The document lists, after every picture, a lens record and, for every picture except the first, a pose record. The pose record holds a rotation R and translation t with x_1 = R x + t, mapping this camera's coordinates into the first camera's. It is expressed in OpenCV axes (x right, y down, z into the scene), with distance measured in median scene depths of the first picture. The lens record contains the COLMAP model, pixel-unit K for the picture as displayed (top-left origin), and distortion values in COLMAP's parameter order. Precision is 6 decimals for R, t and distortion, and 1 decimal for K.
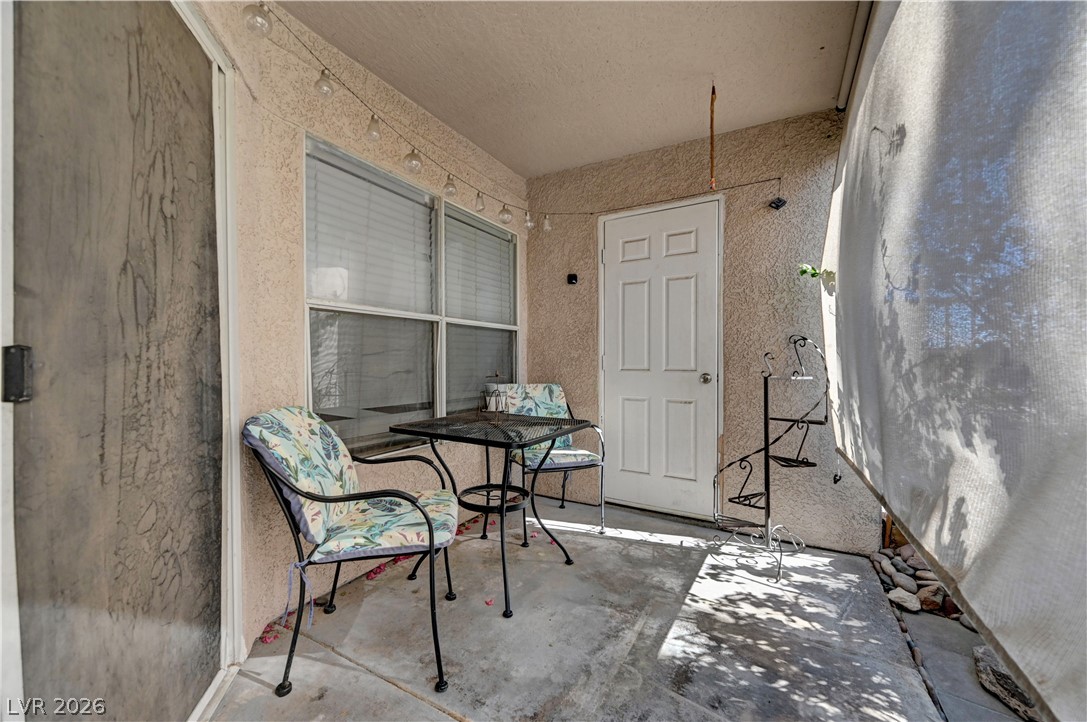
lens RADIAL K [[437.2, 0, 519.4], [0, 437.2, 365.5], [0, 0, 1]] dist [0.001907, 0.000691]
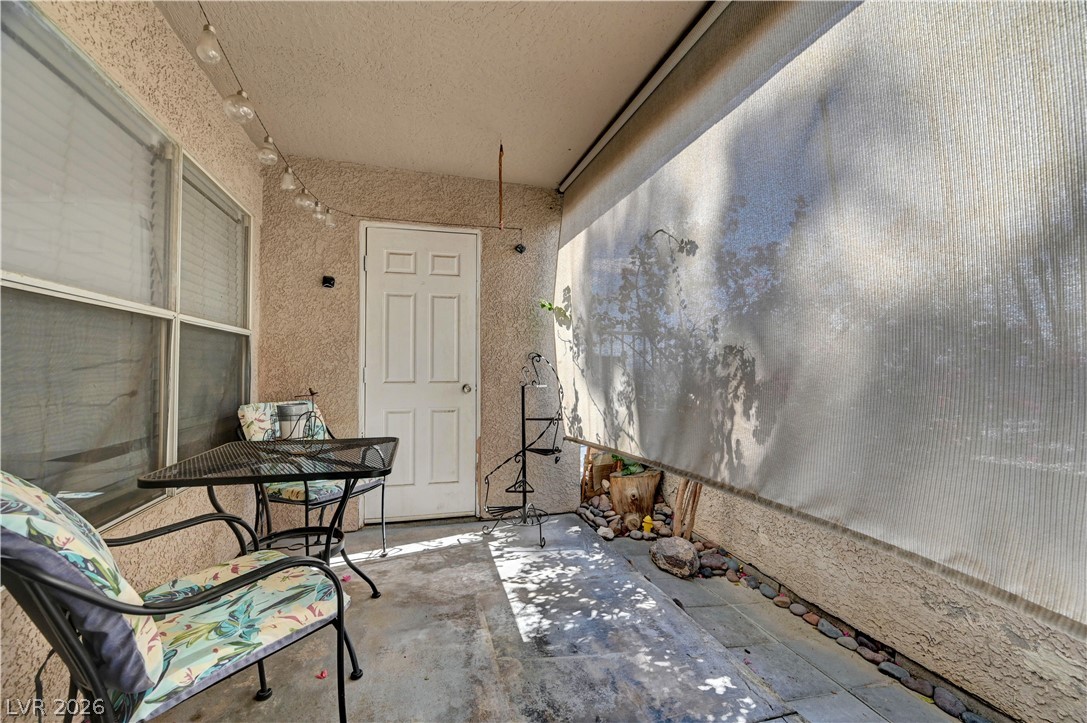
lens RADIAL K [[437.2, 0, 536.7], [0, 437.2, 358.7], [0, 0, 1]] dist [0.001907, 0.000691]
pose [[0.689328, 0.016497, 0.724262, -0.292304], [0.008501, 0.999488, -0.030857, -0.012033], [-0.724400, 0.027428, 0.688834, 0.101236]]
